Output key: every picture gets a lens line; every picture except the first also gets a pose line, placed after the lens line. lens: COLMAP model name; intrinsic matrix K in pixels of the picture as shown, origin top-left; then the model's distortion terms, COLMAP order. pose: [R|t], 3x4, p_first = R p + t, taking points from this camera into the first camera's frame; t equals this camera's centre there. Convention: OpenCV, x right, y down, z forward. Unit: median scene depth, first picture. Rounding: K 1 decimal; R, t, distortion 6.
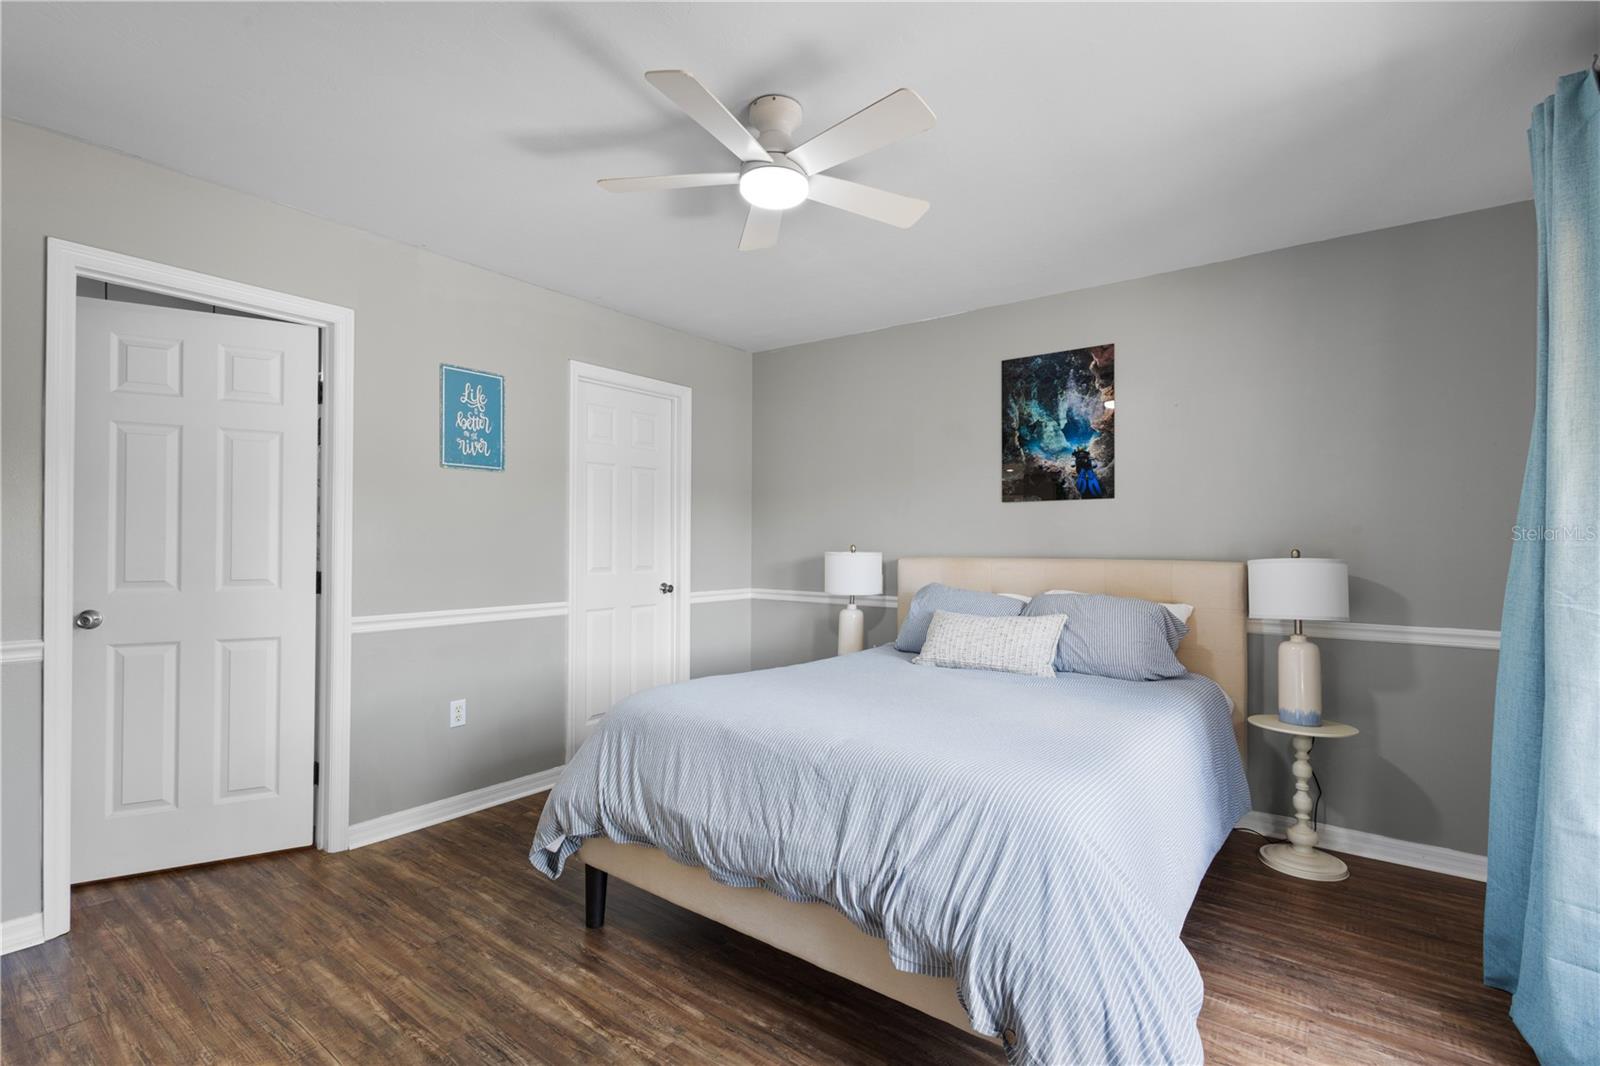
lens RADIAL K [[735.7, 0, 801.6], [0, 735.7, 536.9], [0, 0, 1]] dist [0.011967, -0.003720]
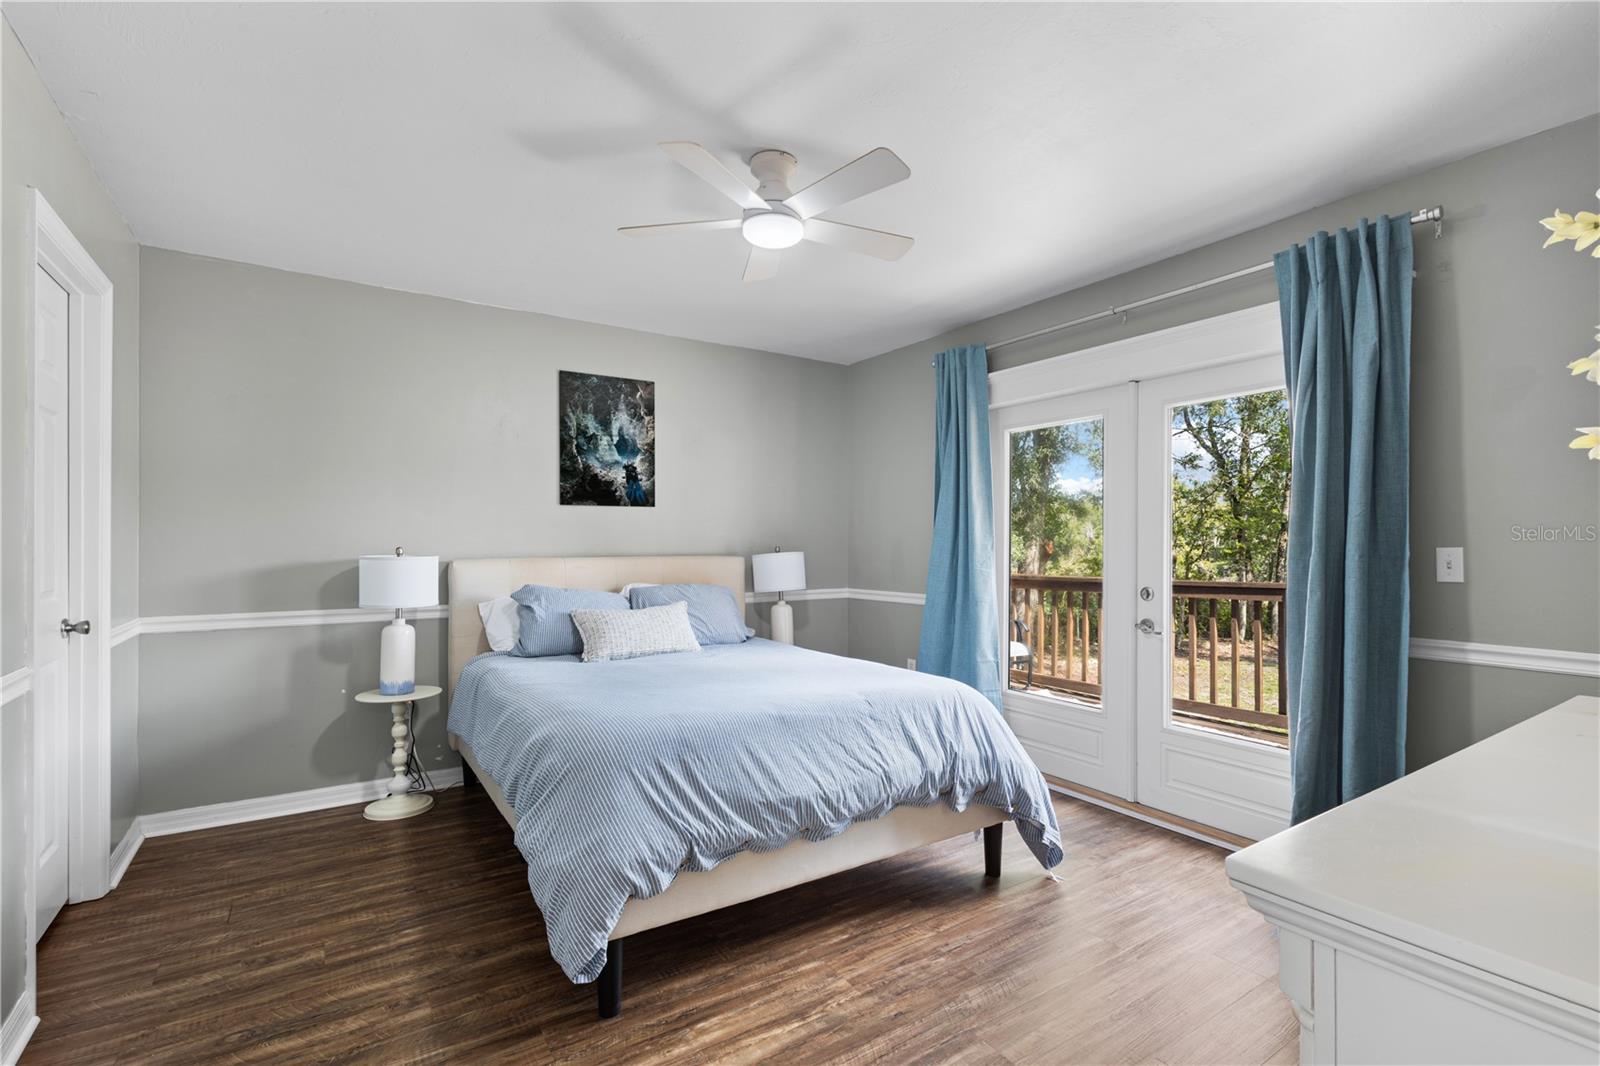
lens RADIAL K [[735.7, 0, 802.2], [0, 735.7, 537.9], [0, 0, 1]] dist [0.011967, -0.003720]
pose [[0.330966, 0.000459, 0.943643, -0.649387], [-0.005928, 0.999981, 0.001593, -0.003876], [-0.943624, -0.006121, 0.330963, 0.348142]]
